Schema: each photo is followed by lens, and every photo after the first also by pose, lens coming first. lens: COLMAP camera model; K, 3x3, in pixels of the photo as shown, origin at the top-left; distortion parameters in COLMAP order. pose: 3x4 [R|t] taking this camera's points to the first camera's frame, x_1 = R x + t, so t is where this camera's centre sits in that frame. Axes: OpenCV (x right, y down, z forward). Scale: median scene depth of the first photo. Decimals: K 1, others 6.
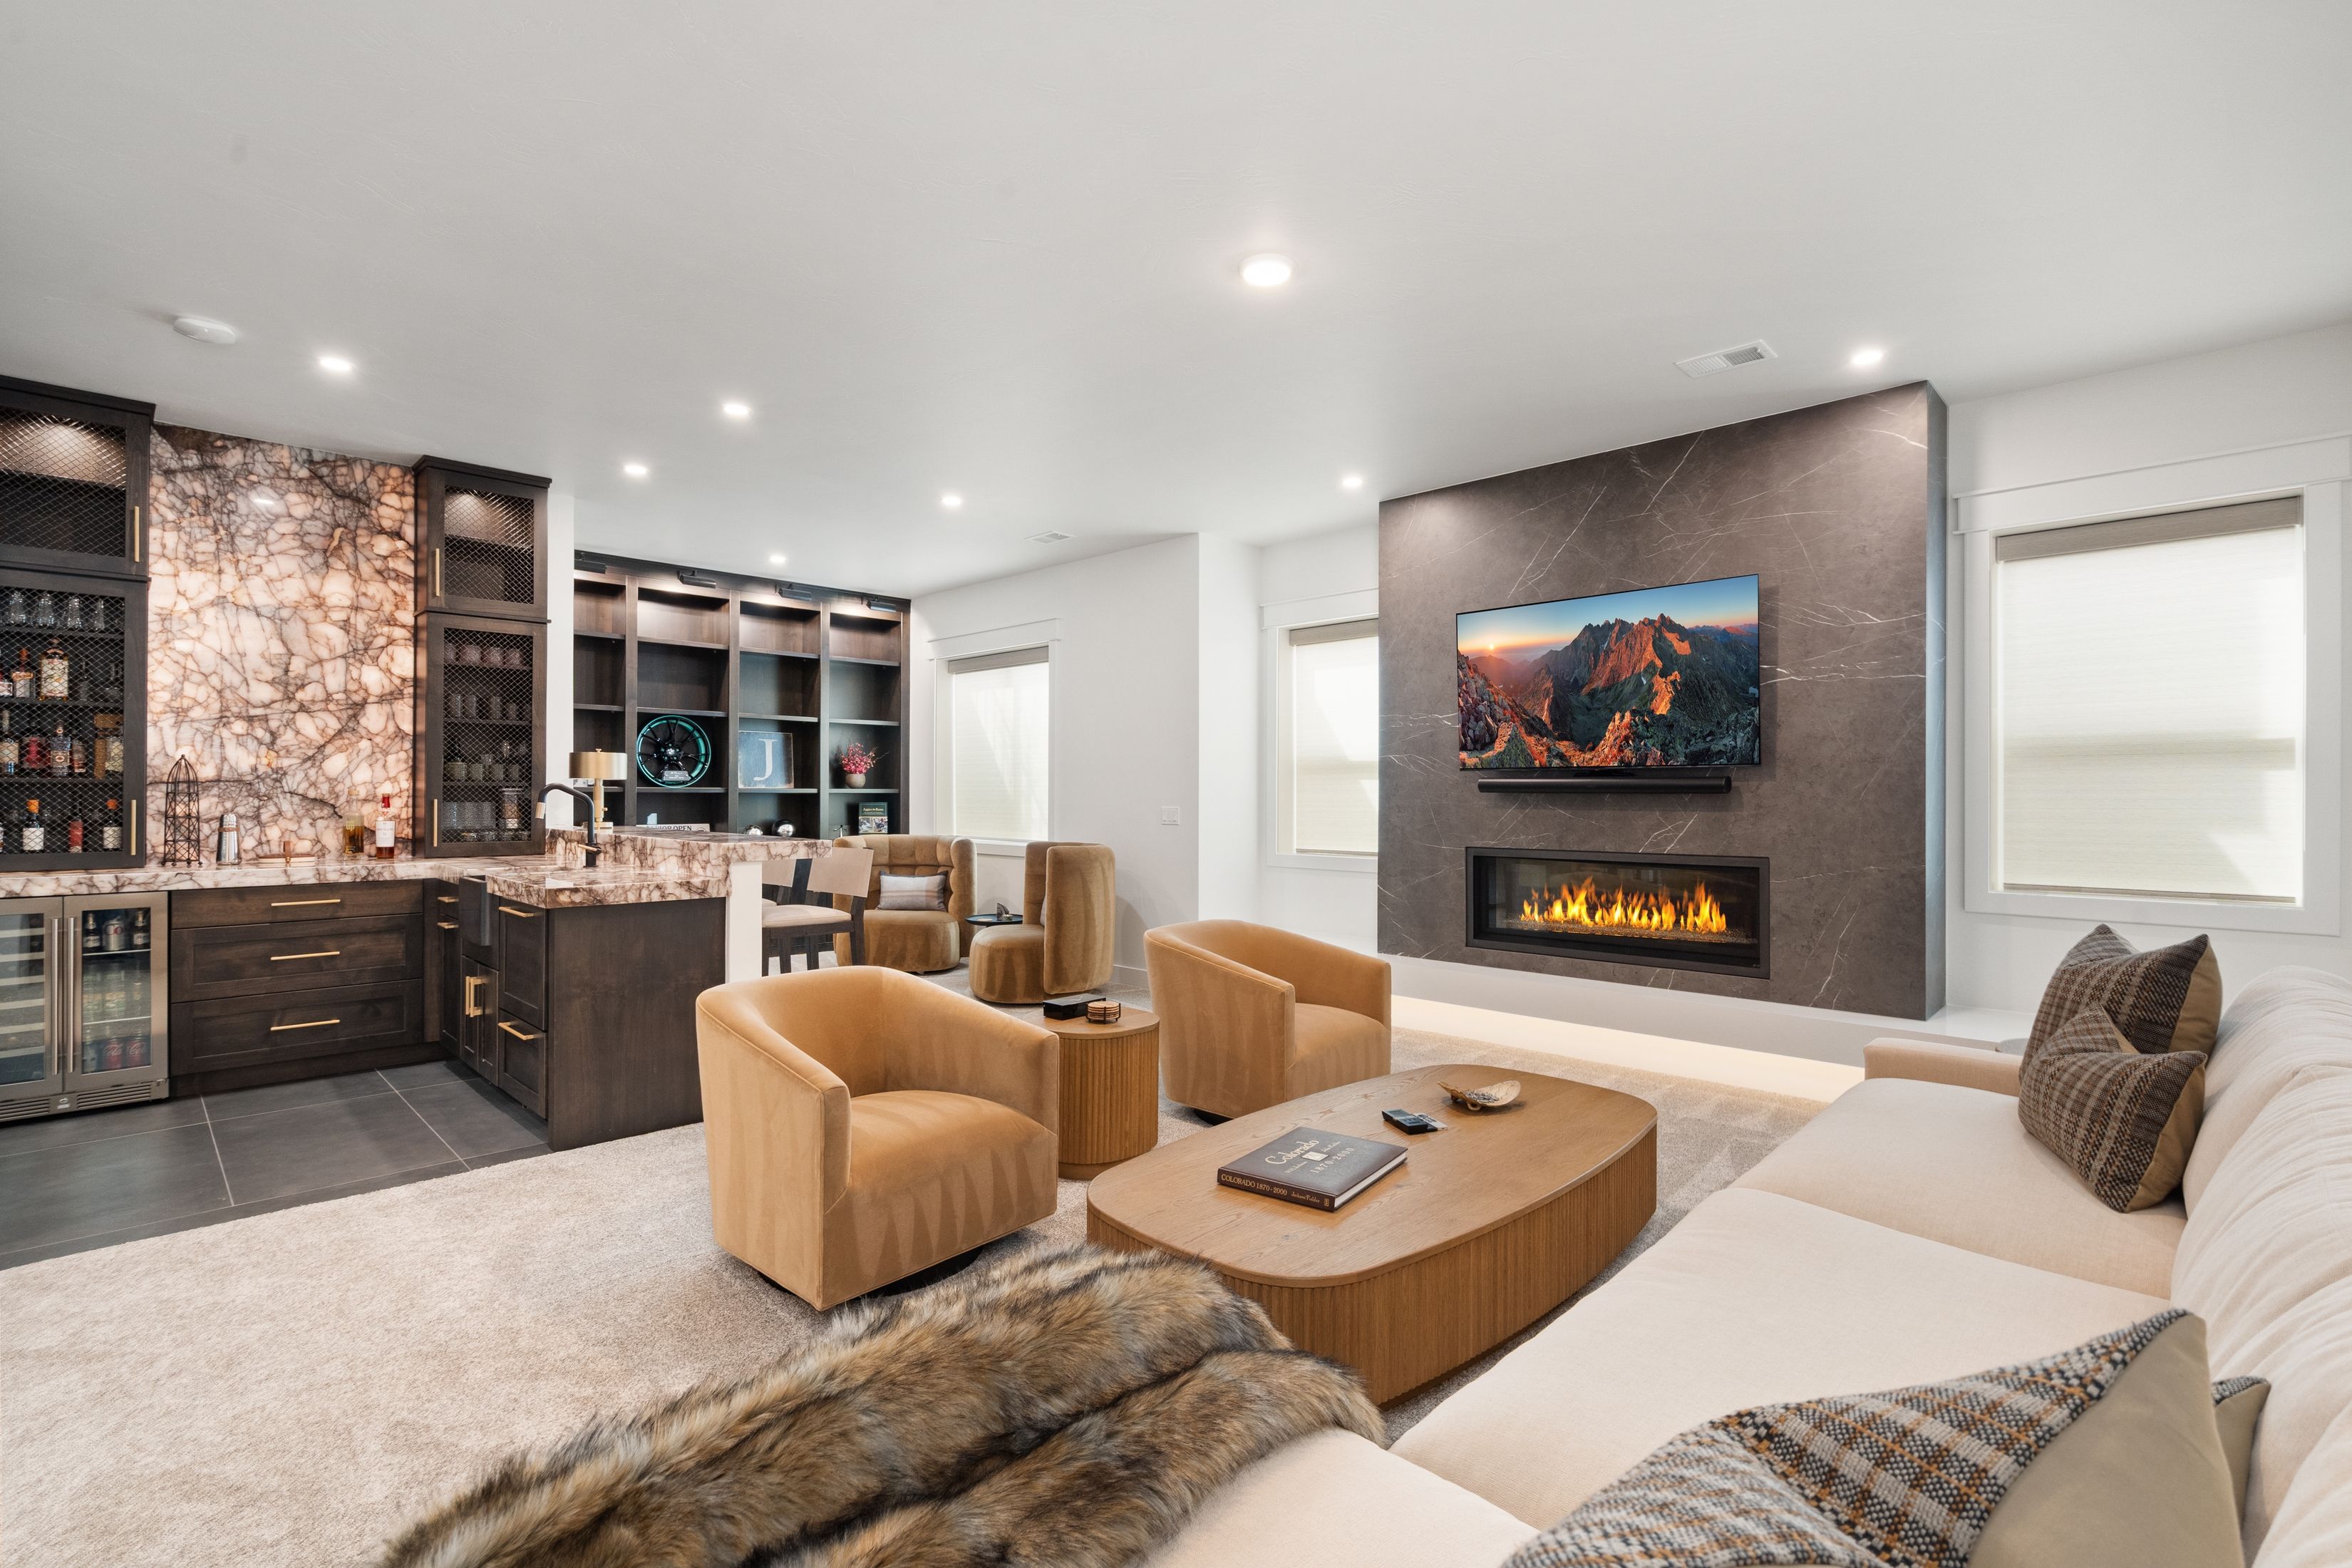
lens RADIAL K [[1068.5, 0, 1173.4], [0, 1068.5, 790.4], [0, 0, 1]] dist [-0.000640, -0.000111]
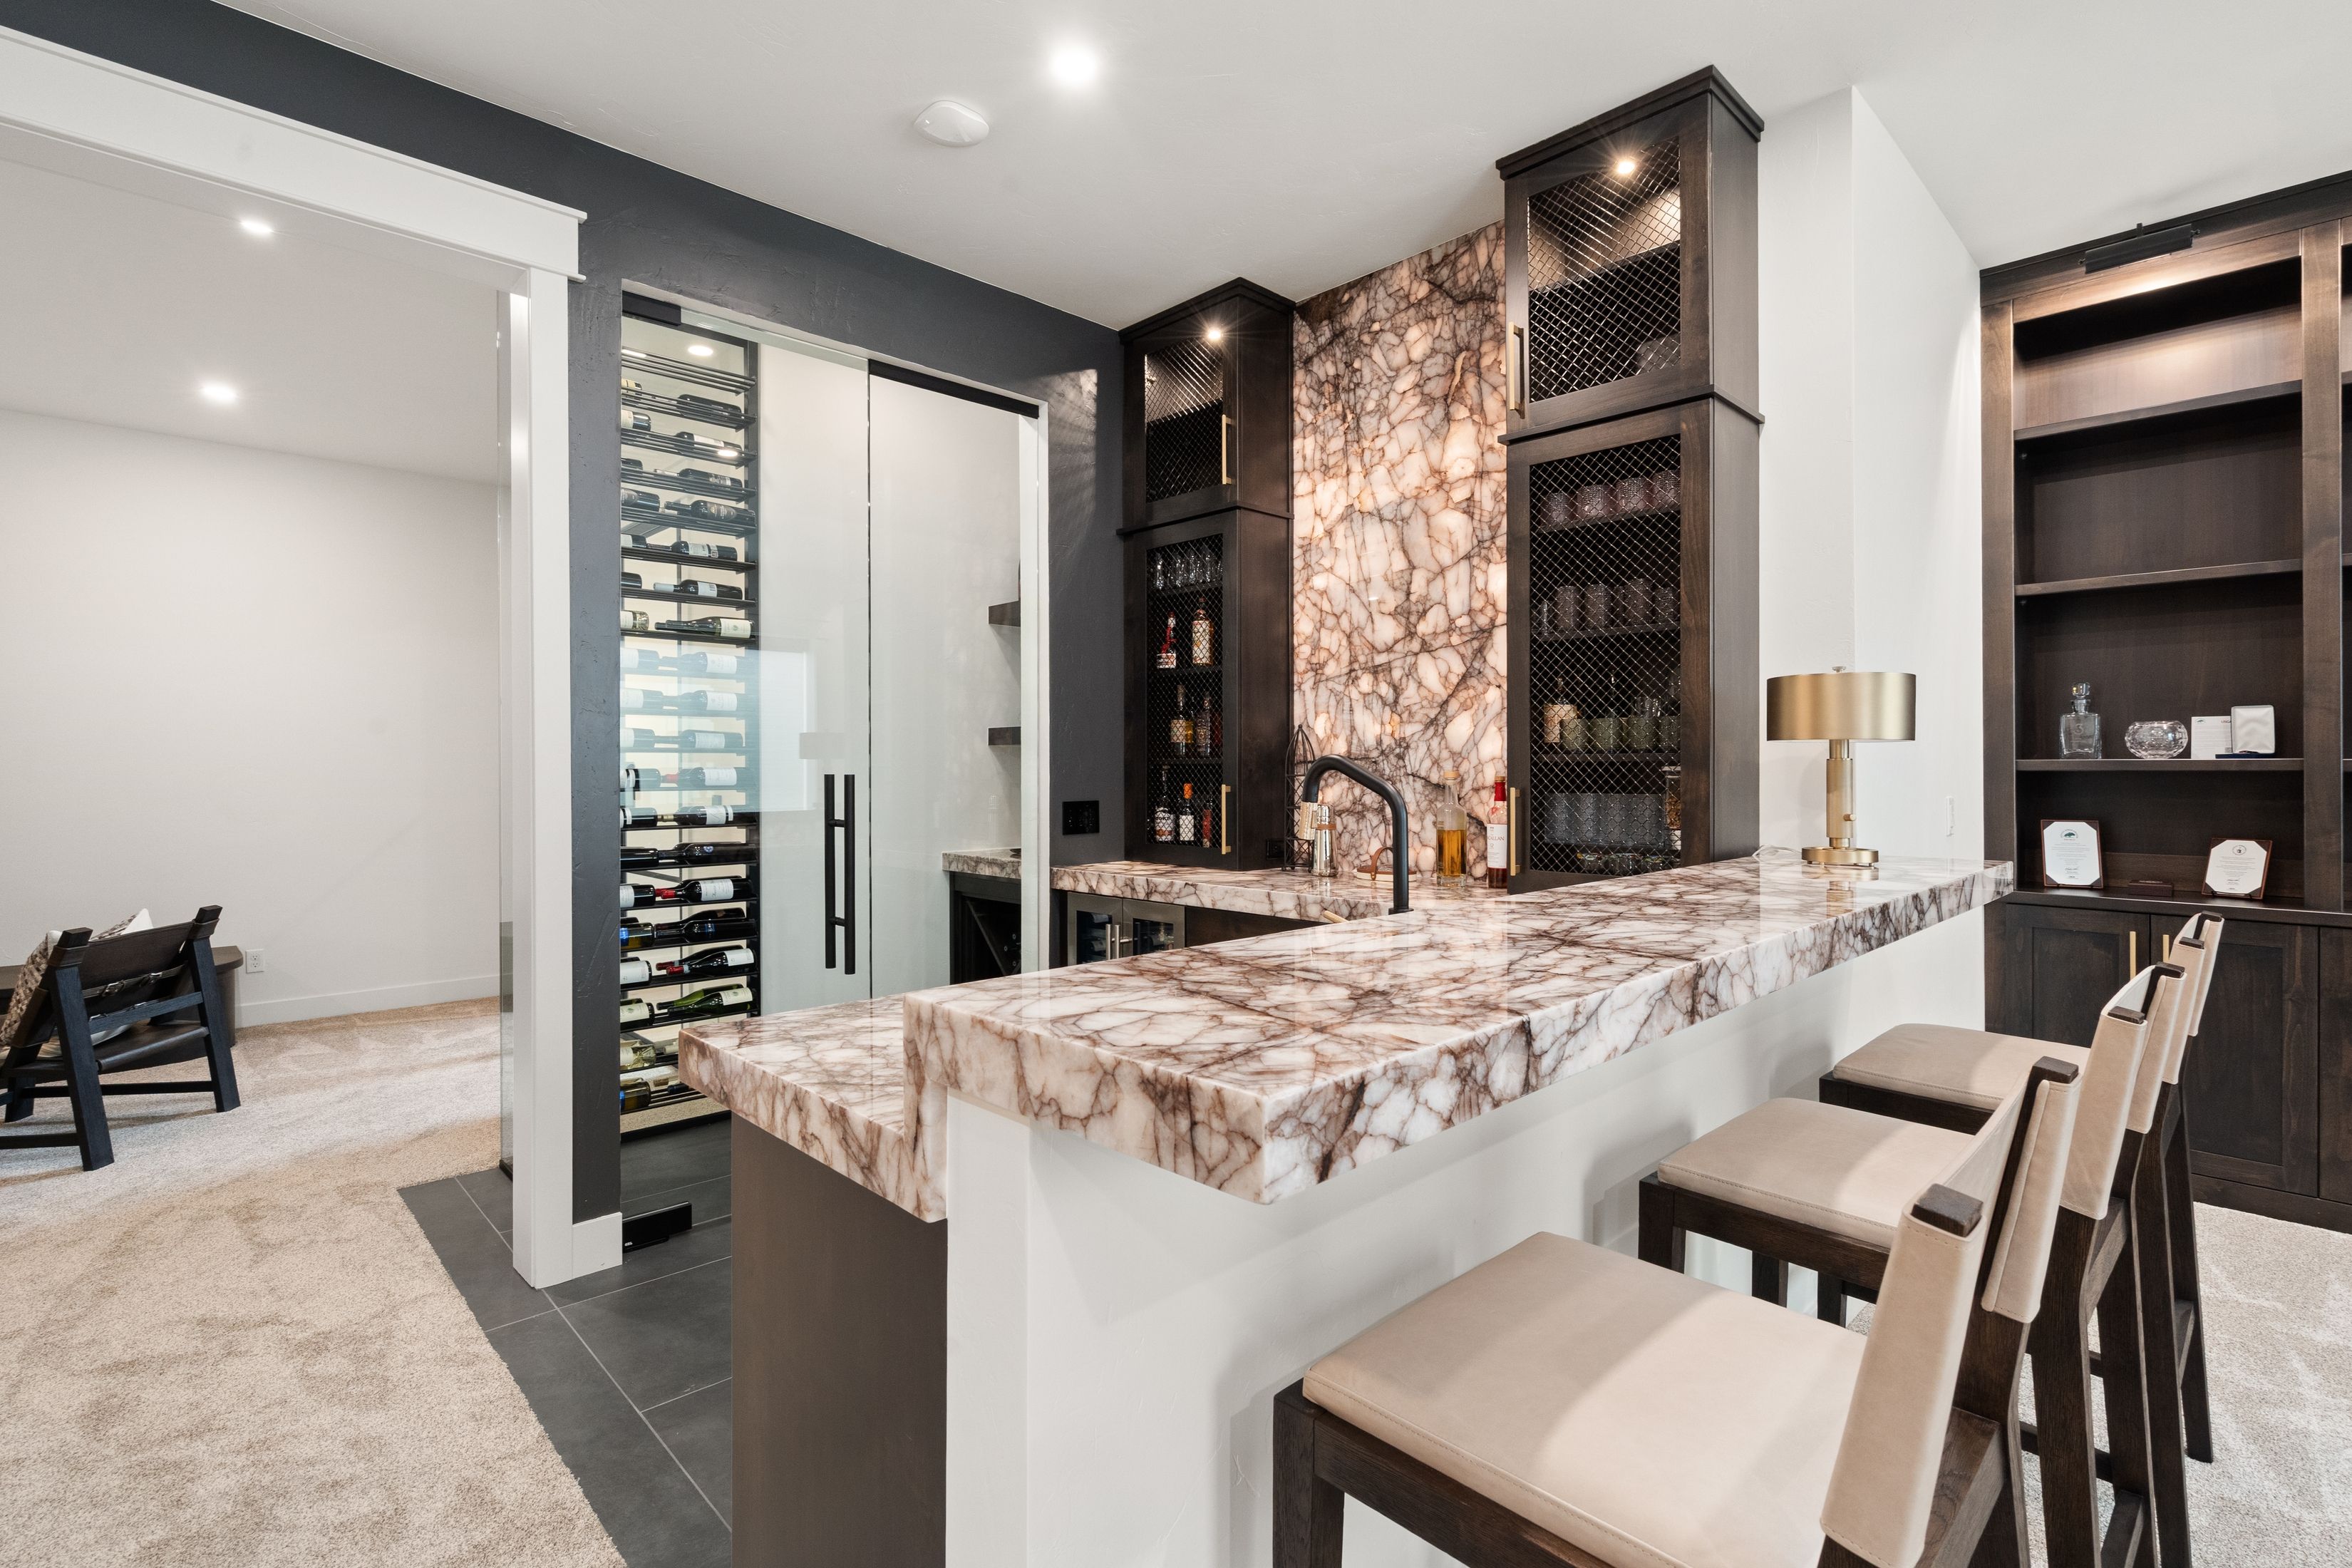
lens RADIAL K [[1093.9, 0, 1179.5], [0, 1093.9, 763.9], [0, 0, 1]] dist [0.000383, 0.000328]
pose [[-0.018423, -0.007437, -0.999803, -0.139209], [0.005317, 0.999957, -0.007536, -0.000535], [0.999816, -0.005454, -0.018382, 0.862963]]
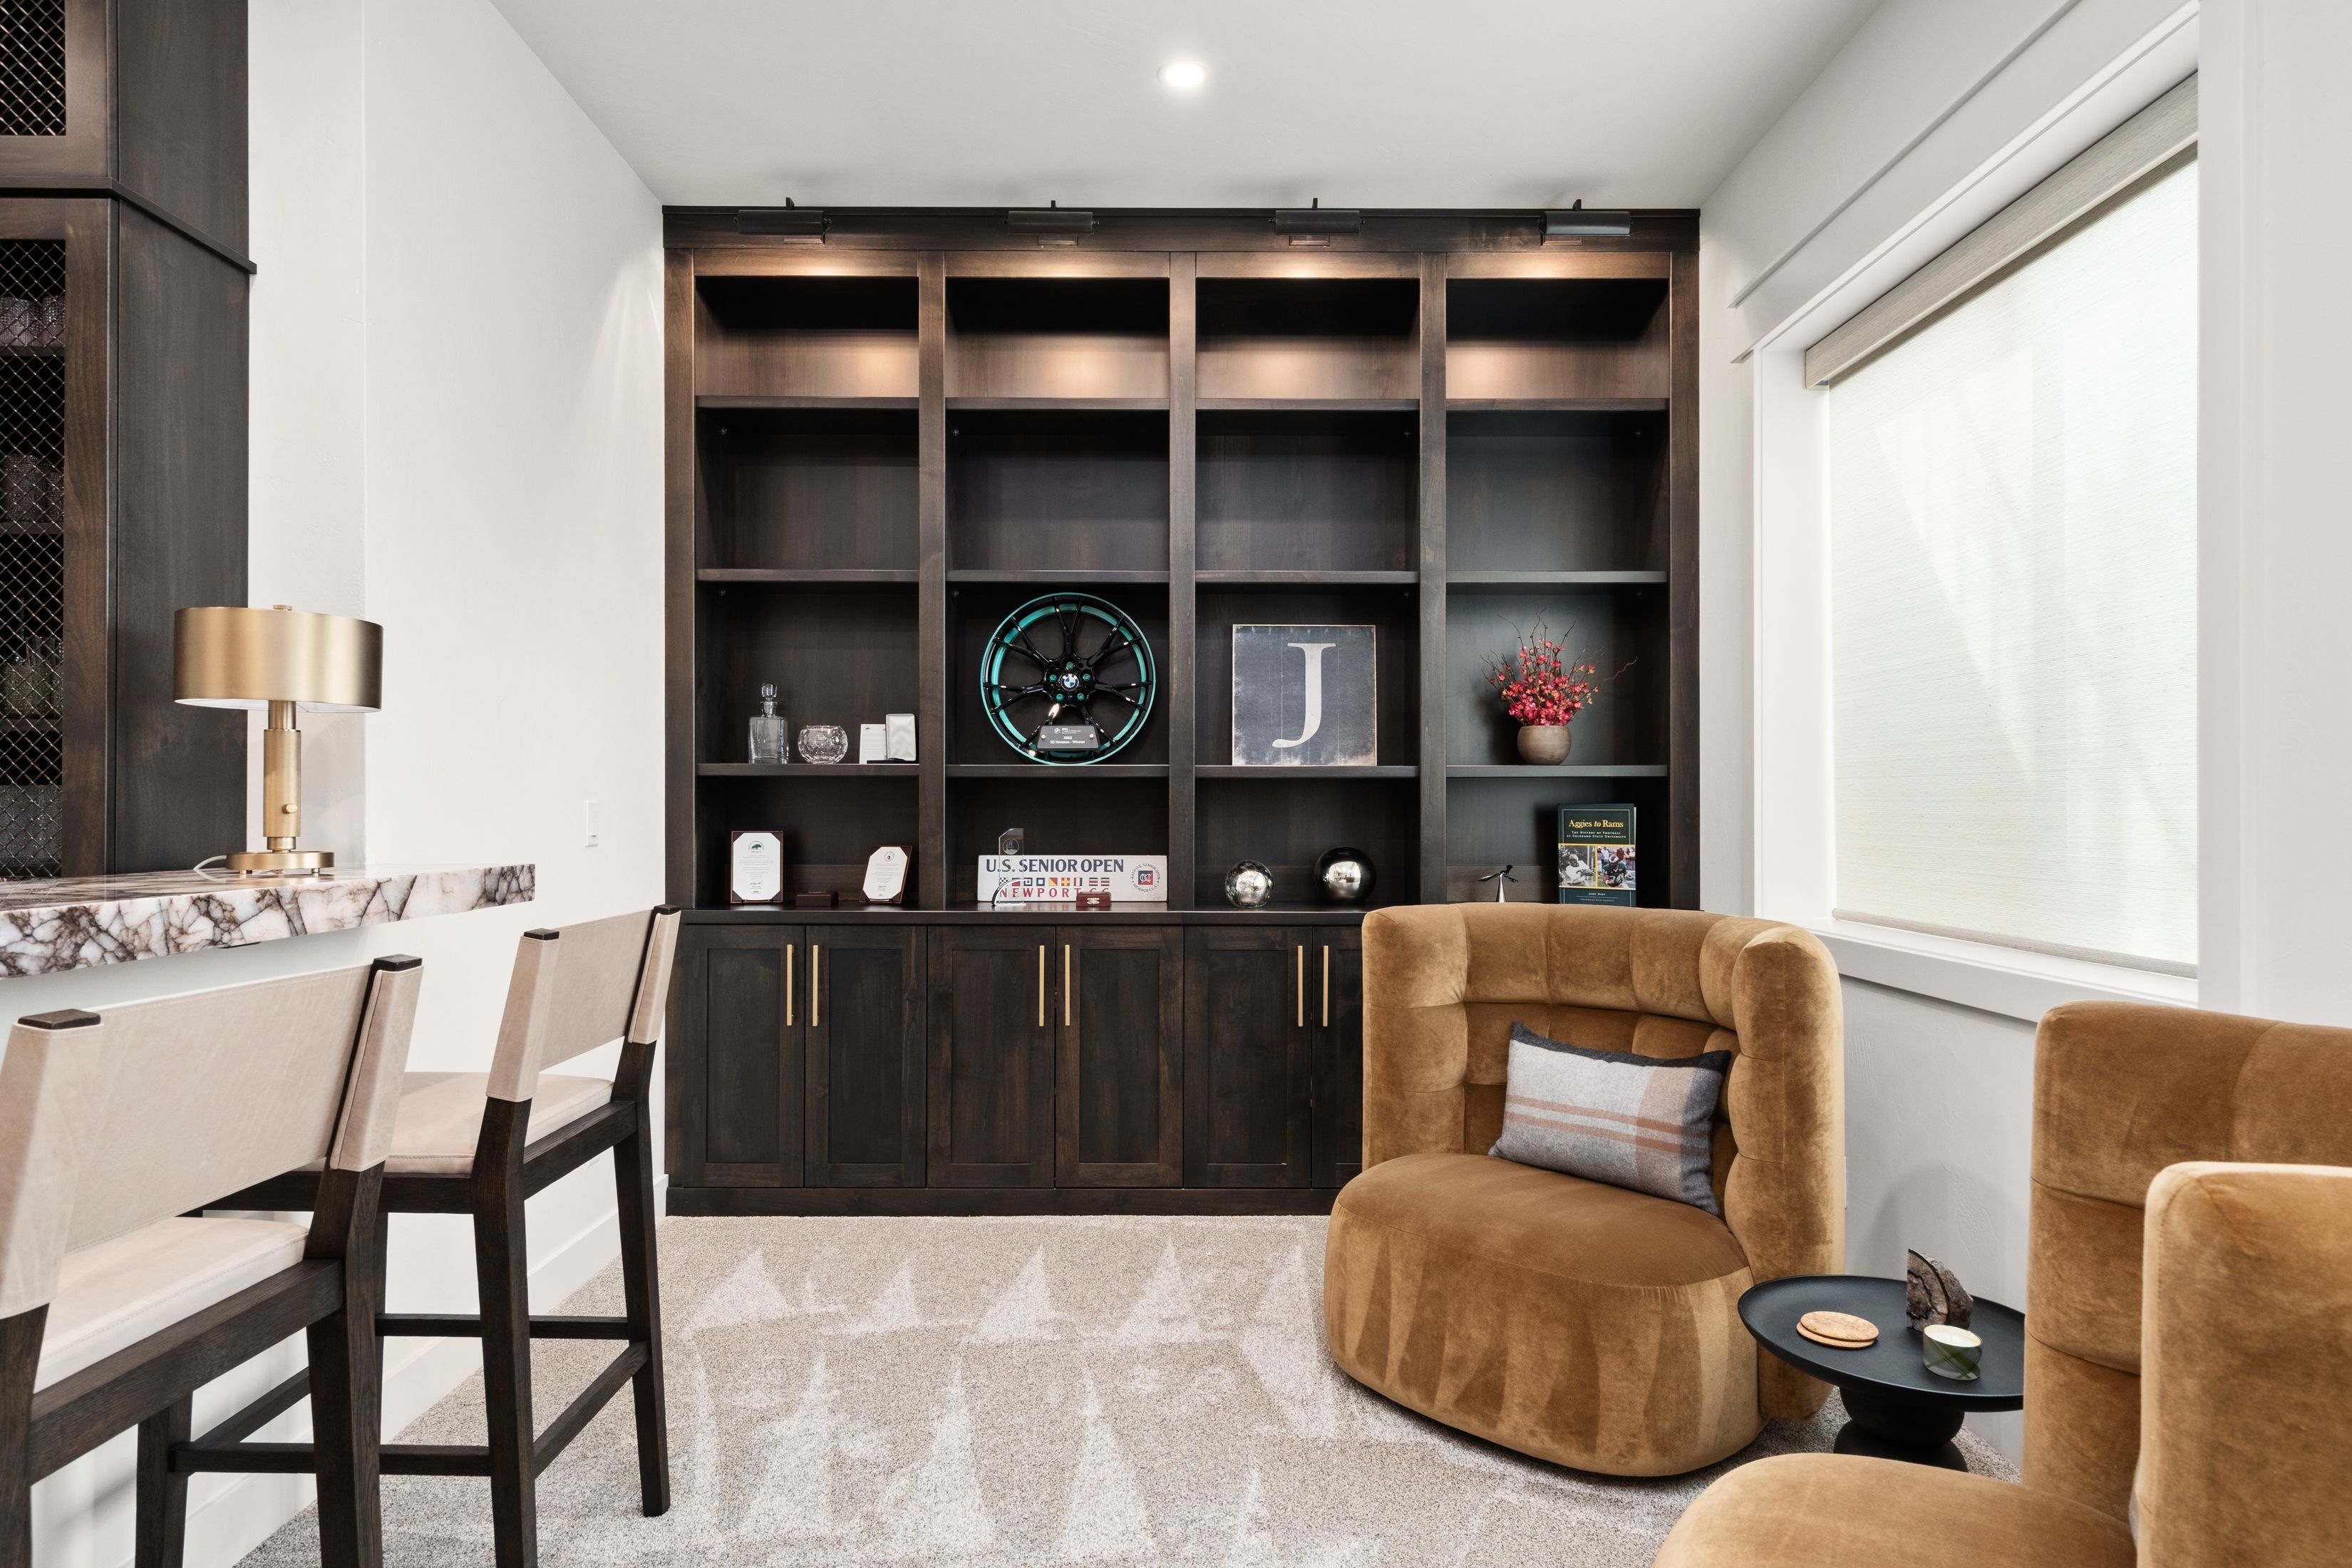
lens RADIAL K [[1338.5, 0, 1171.2], [0, 1338.5, 799.0], [0, 0, 1]] dist [0.001981, 0.000422]
pose [[0.707550, -0.007303, -0.706625, -0.114611], [0.004288, 0.999973, -0.006041, 0.020747], [0.706650, 0.001244, 0.707562, 1.035019]]
